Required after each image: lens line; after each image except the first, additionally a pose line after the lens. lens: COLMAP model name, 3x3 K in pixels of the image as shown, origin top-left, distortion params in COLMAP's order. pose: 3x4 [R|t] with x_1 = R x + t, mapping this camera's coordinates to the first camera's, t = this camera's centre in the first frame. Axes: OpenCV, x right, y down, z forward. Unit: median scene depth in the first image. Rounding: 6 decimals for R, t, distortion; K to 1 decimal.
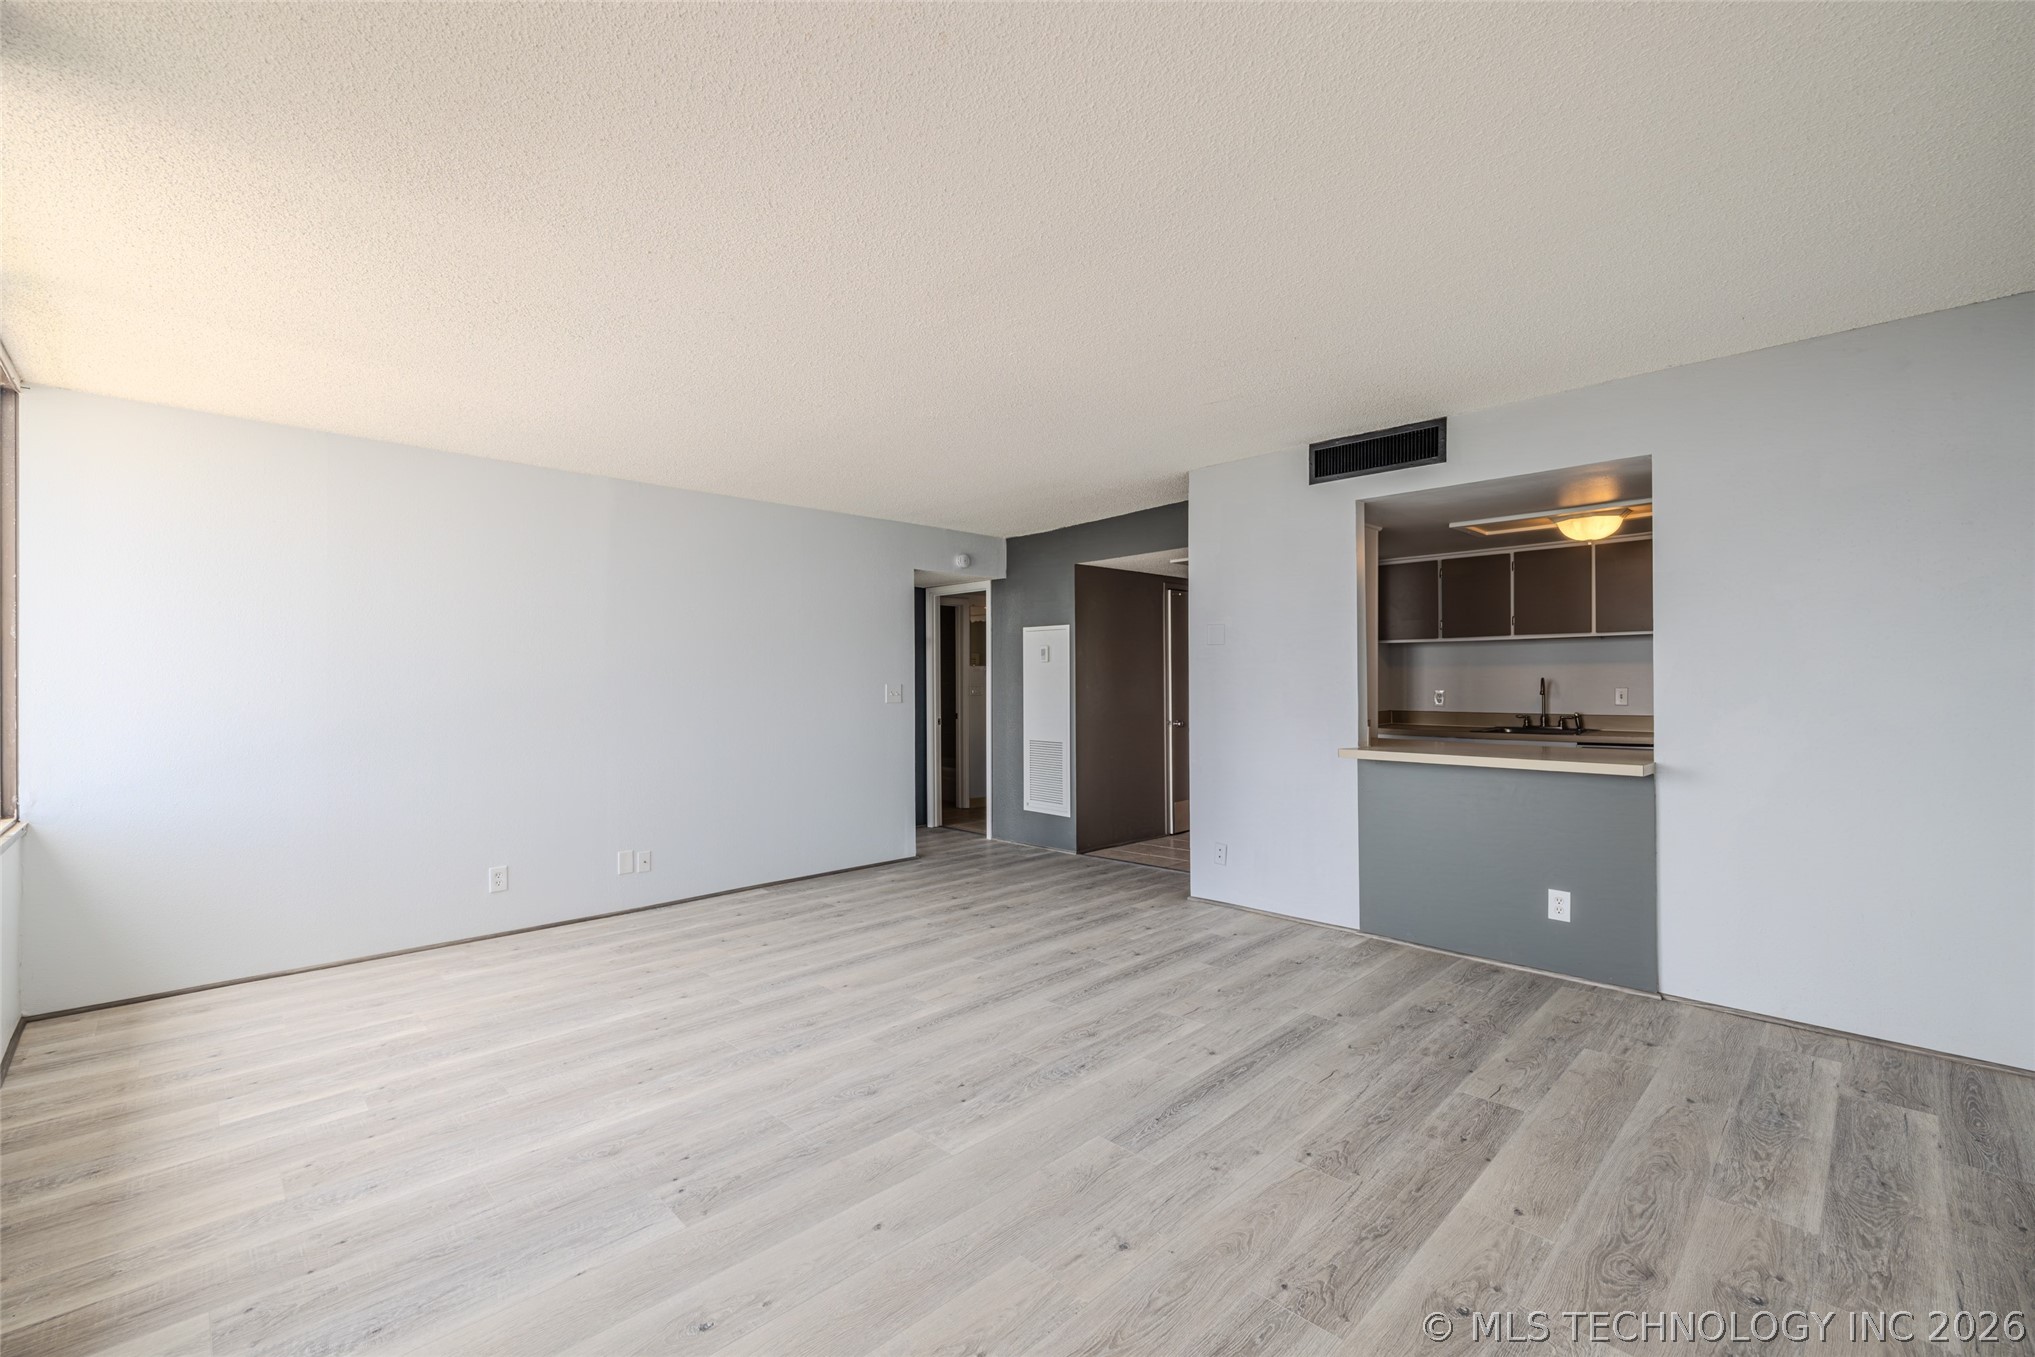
lens RADIAL K [[855.4, 0, 1009.7], [0, 855.4, 677.7], [0, 0, 1]] dist [-0.001569, 0.000370]
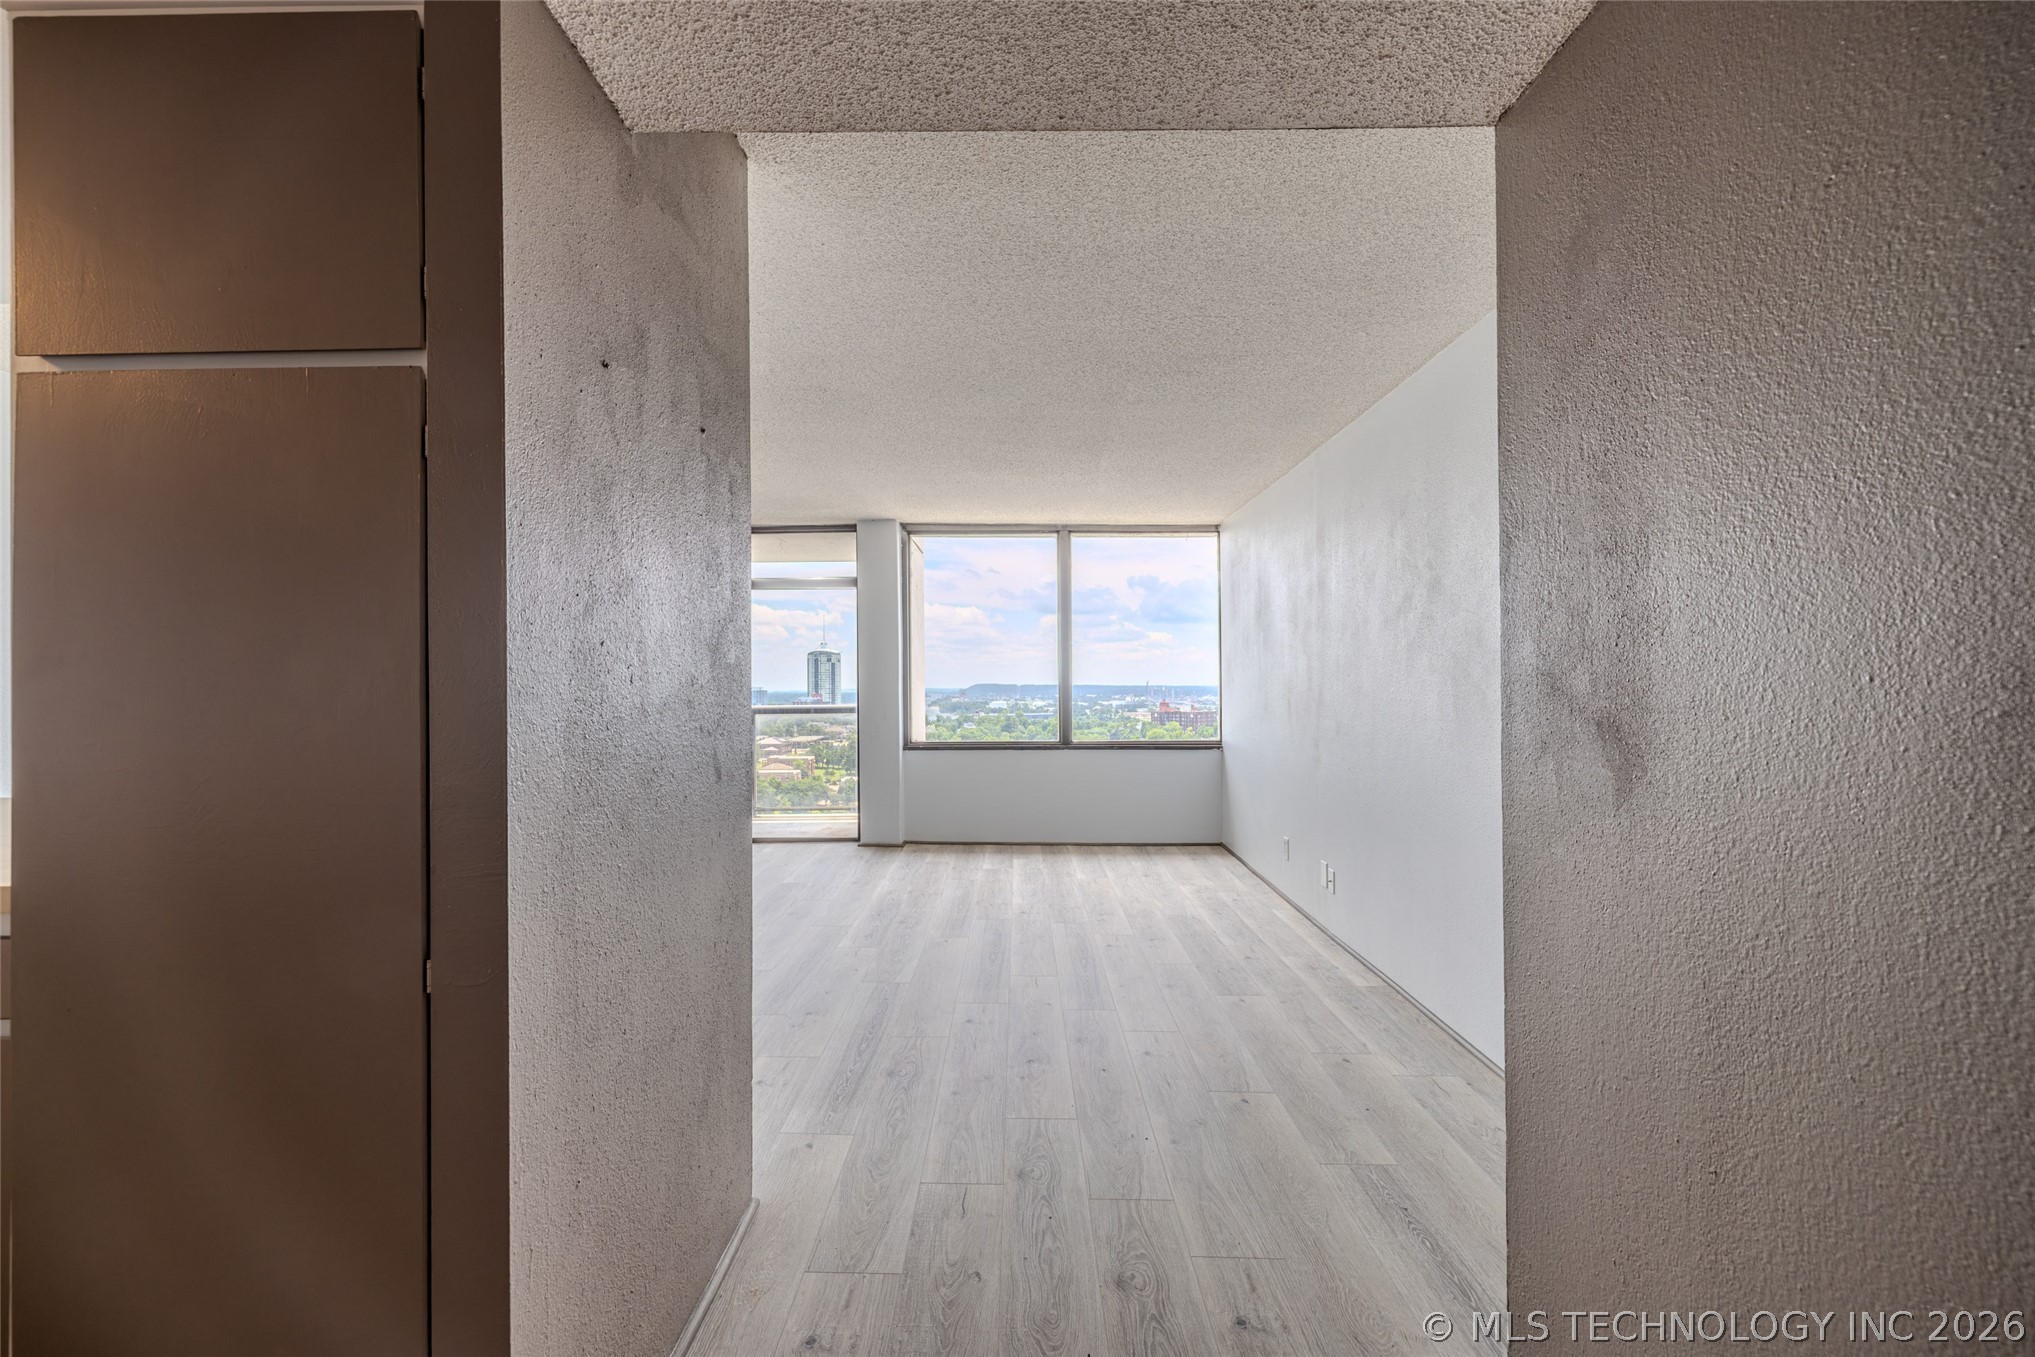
lens RADIAL K [[855.4, 0, 1009.7], [0, 855.4, 677.7], [0, 0, 1]] dist [-0.001569, 0.000370]
pose [[-0.702801, 0.002771, -0.711381, 0.588842], [0.009399, 0.999941, -0.005391, 0.016999], [0.711325, -0.010475, -0.702786, 1.962743]]
